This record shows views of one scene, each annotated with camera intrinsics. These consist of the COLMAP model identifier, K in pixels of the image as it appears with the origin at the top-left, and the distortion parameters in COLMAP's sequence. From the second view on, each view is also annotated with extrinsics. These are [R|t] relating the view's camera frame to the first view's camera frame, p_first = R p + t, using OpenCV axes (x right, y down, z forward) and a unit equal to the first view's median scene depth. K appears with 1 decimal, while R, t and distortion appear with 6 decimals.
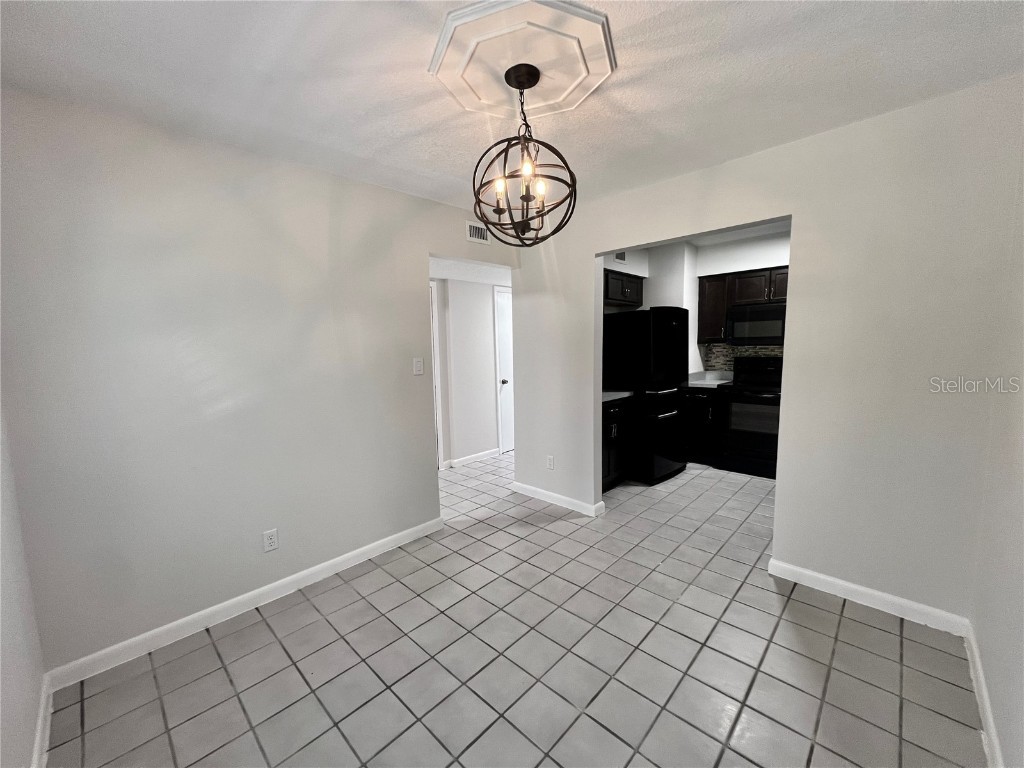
lens RADIAL K [[408.6, 0, 511.0], [0, 408.6, 388.1], [0, 0, 1]] dist [-0.001739, -0.000225]
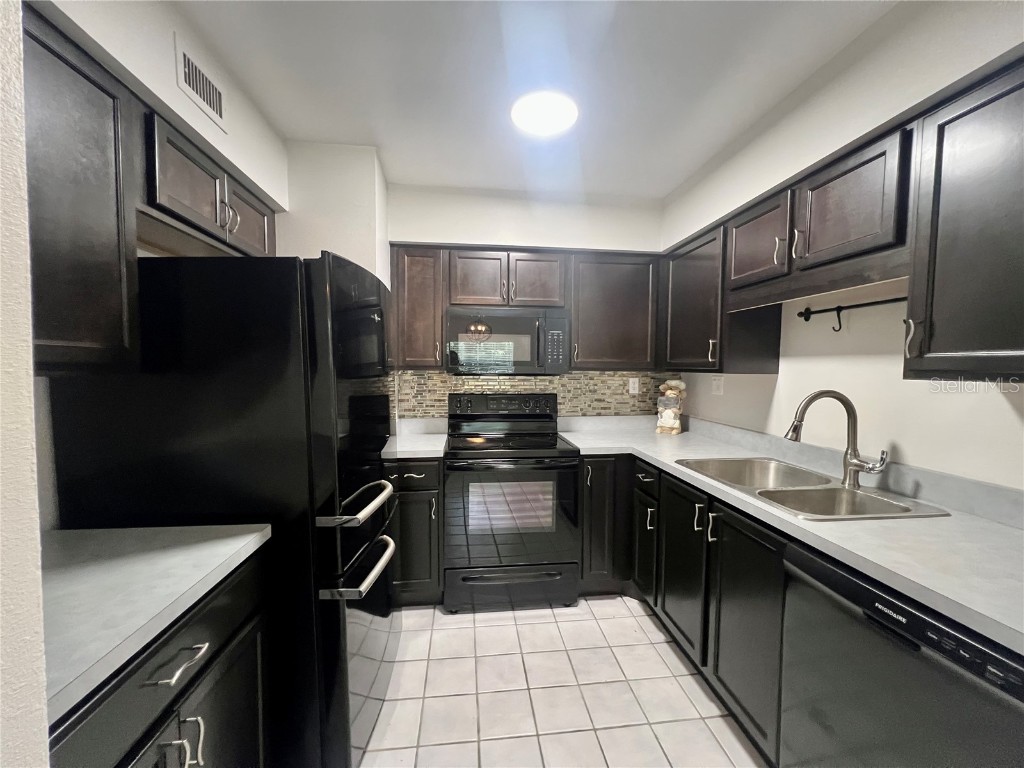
lens RADIAL K [[408.6, 0, 511.0], [0, 408.6, 388.1], [0, 0, 1]] dist [-0.001739, -0.000225]
pose [[0.642974, -0.012484, 0.765787, 0.162977], [0.061169, 0.997510, -0.035098, -0.061600], [-0.763442, 0.069410, 0.642136, 0.585458]]
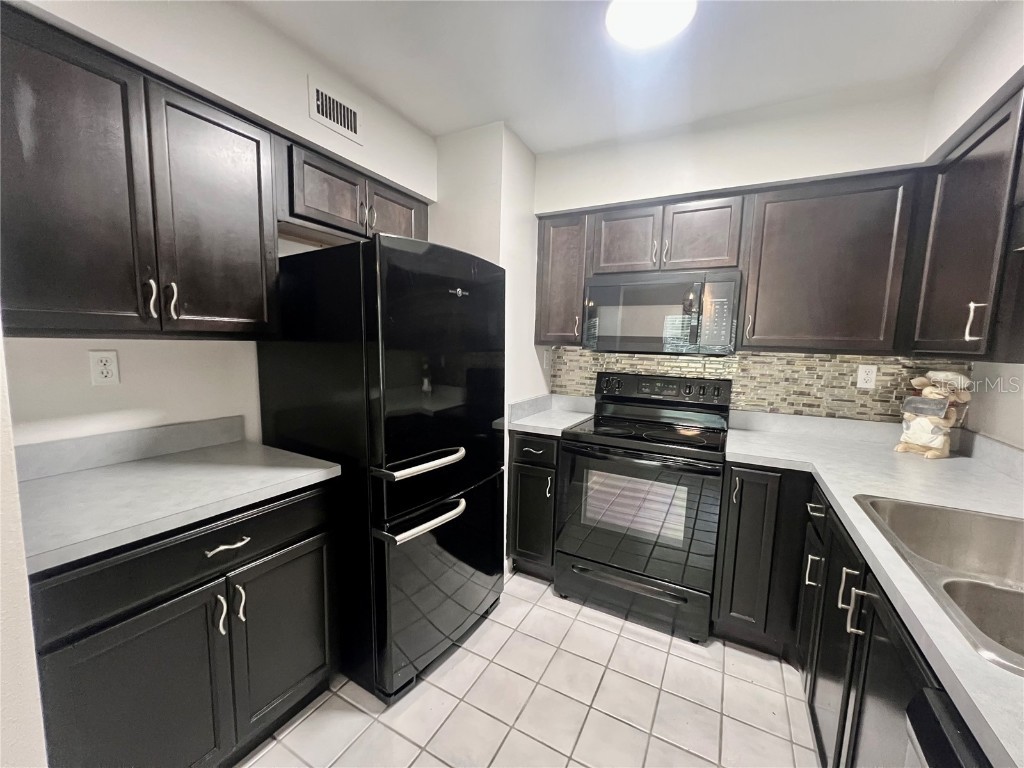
lens RADIAL K [[408.6, 0, 511.0], [0, 408.6, 388.1], [0, 0, 1]] dist [-0.001739, -0.000225]
pose [[0.964637, 0.017882, 0.262974, 0.307513], [-0.020273, 0.999774, 0.006380, -0.058941], [-0.262801, -0.011486, 0.964782, 0.529482]]
